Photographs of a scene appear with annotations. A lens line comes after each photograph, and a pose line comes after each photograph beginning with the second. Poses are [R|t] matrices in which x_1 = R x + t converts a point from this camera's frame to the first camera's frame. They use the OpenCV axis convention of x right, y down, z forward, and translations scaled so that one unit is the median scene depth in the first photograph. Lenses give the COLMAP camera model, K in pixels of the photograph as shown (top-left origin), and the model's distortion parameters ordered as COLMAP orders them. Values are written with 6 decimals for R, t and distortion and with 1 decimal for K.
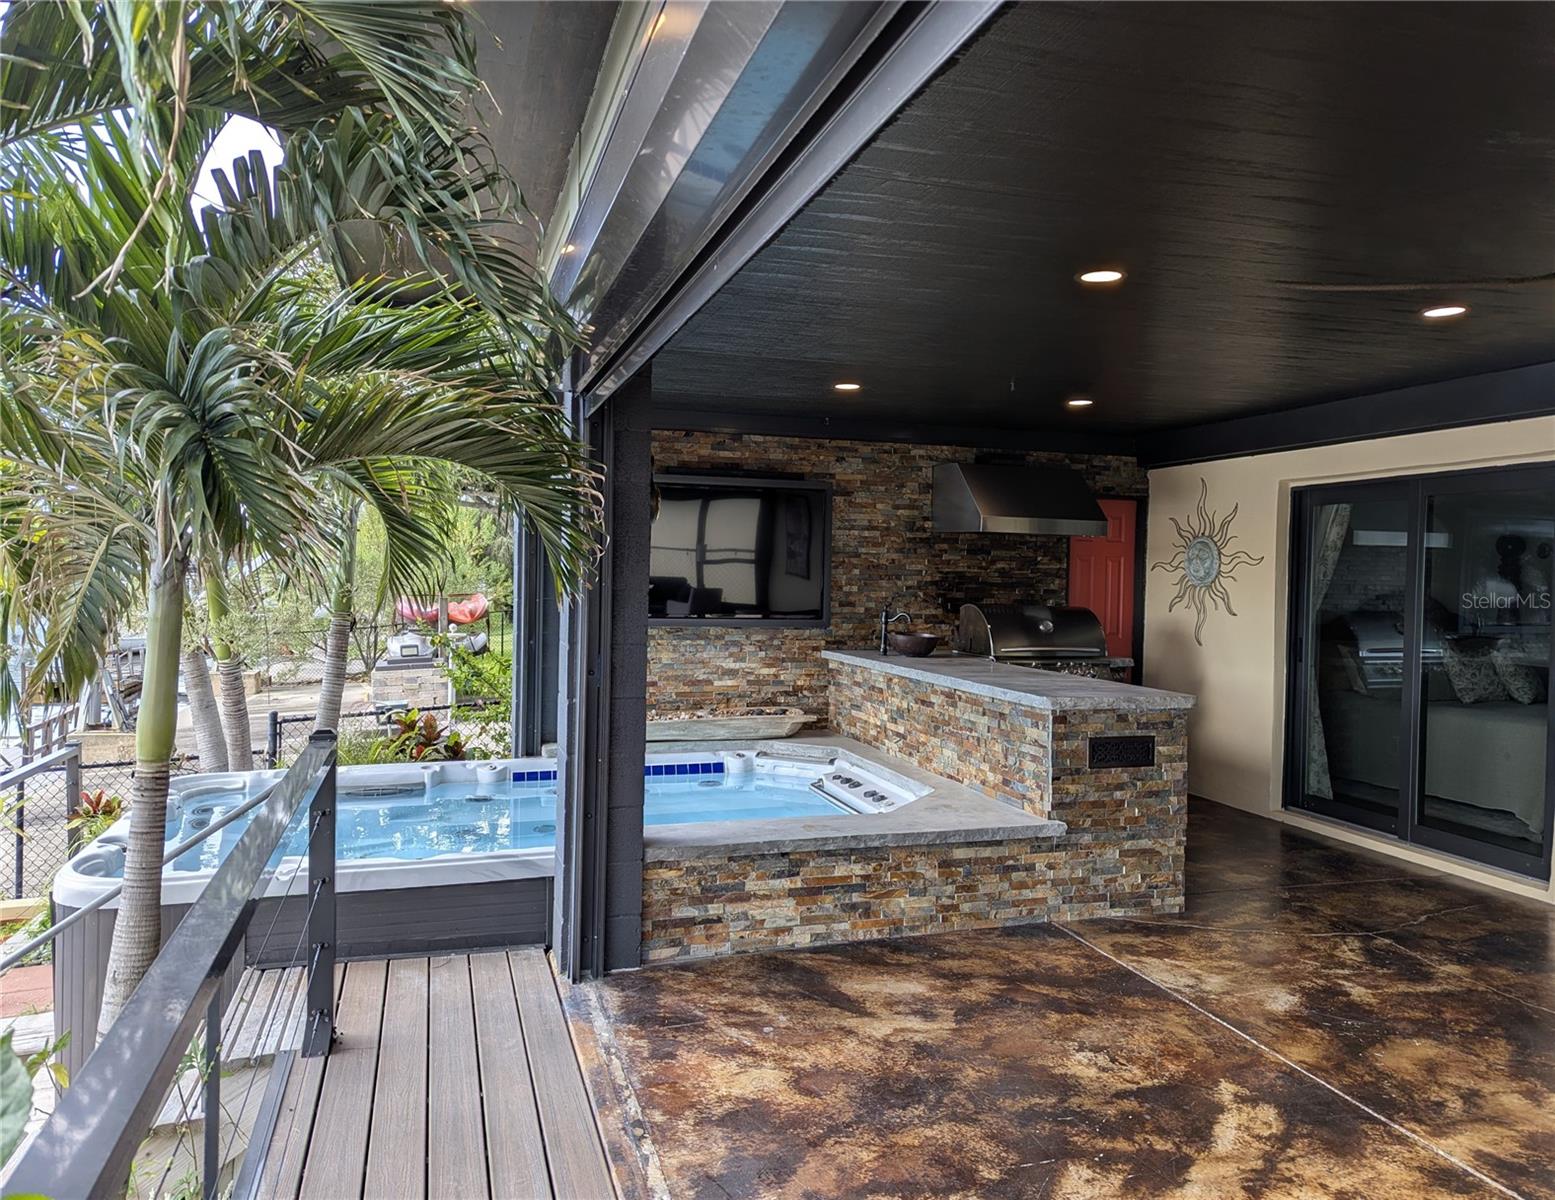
lens RADIAL K [[1114.6, 0, 777.3], [0, 1114.6, 592.8], [0, 0, 1]] dist [0.049808, -0.002764]
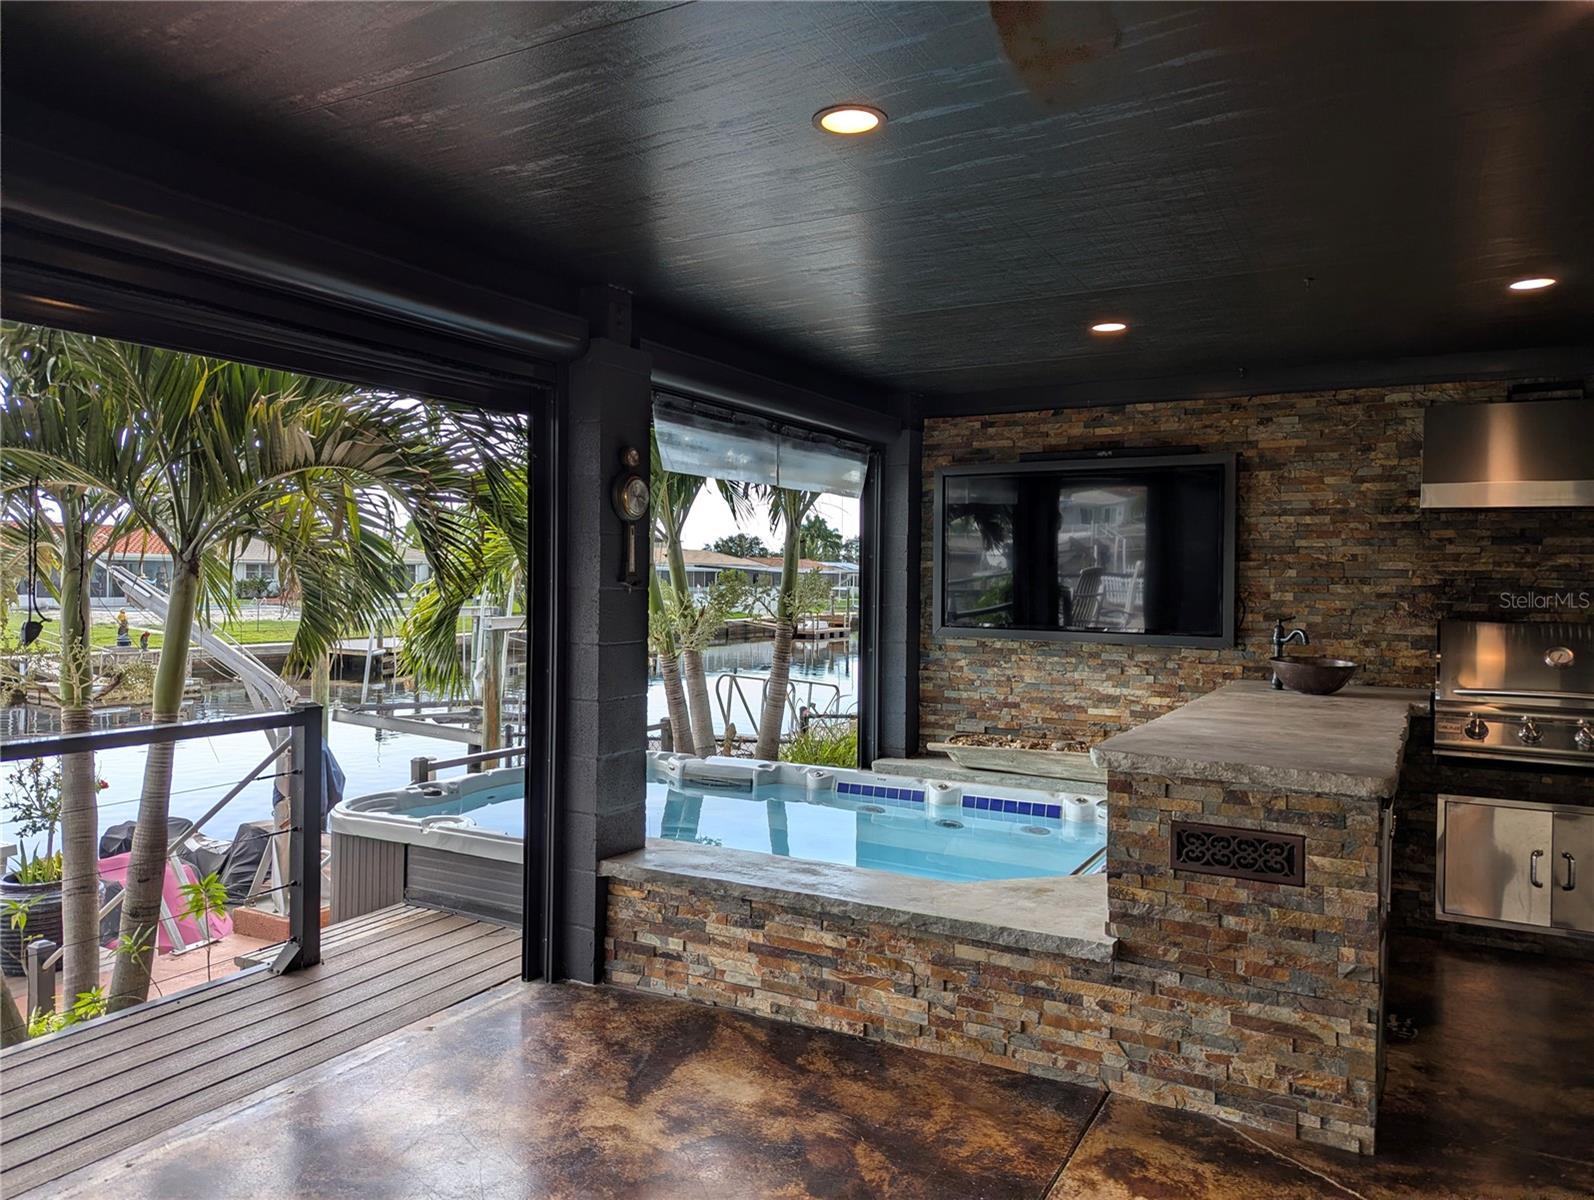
lens RADIAL K [[1118.0, 0, 792.3], [0, 1118.0, 605.7], [0, 0, 1]] dist [0.035355, -0.009694]
pose [[0.685242, 0.006846, -0.728283, 0.592155], [-0.012493, 0.999919, -0.002355, 0.012278], [0.728208, 0.010711, 0.685273, 0.406887]]
